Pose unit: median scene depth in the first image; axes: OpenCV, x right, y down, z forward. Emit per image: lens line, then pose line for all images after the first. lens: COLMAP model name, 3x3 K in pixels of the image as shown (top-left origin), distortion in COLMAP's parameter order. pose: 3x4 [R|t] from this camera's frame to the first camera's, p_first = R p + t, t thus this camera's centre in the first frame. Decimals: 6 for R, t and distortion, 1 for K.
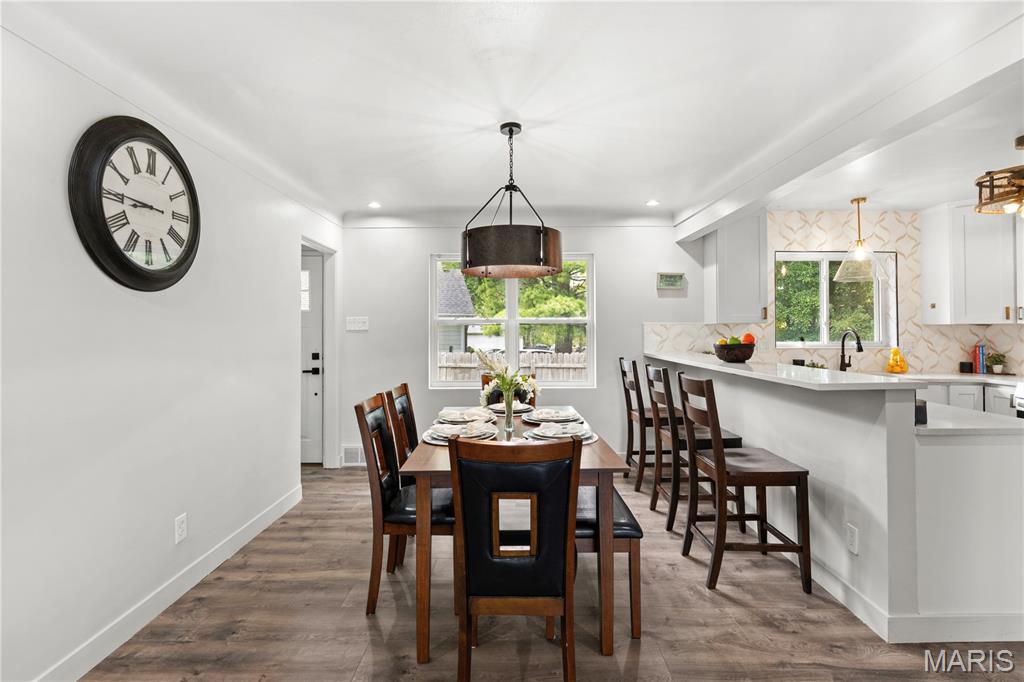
lens RADIAL K [[476.7, 0, 512.6], [0, 476.7, 324.9], [0, 0, 1]] dist [-0.001497, -0.000130]
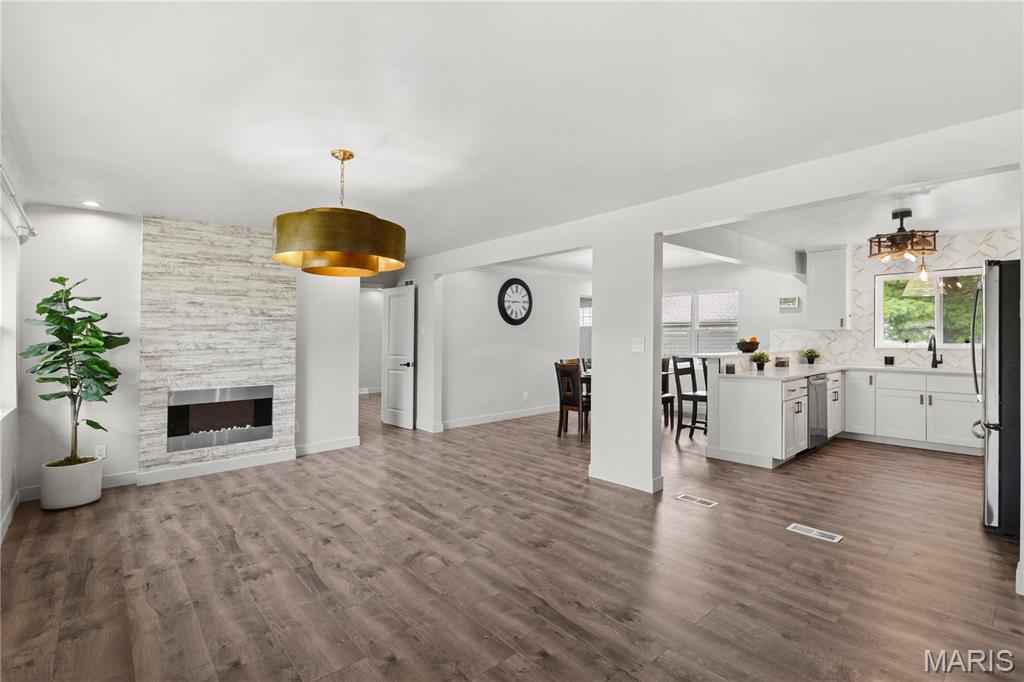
lens RADIAL K [[474.7, 0, 512.2], [0, 474.7, 338.7], [0, 0, 1]] dist [-0.001101, -0.000376]
pose [[0.659095, -0.000335, -0.752060, 0.917012], [0.012465, 0.999867, 0.010480, -0.003687], [0.751957, -0.016282, 0.659011, -0.665729]]
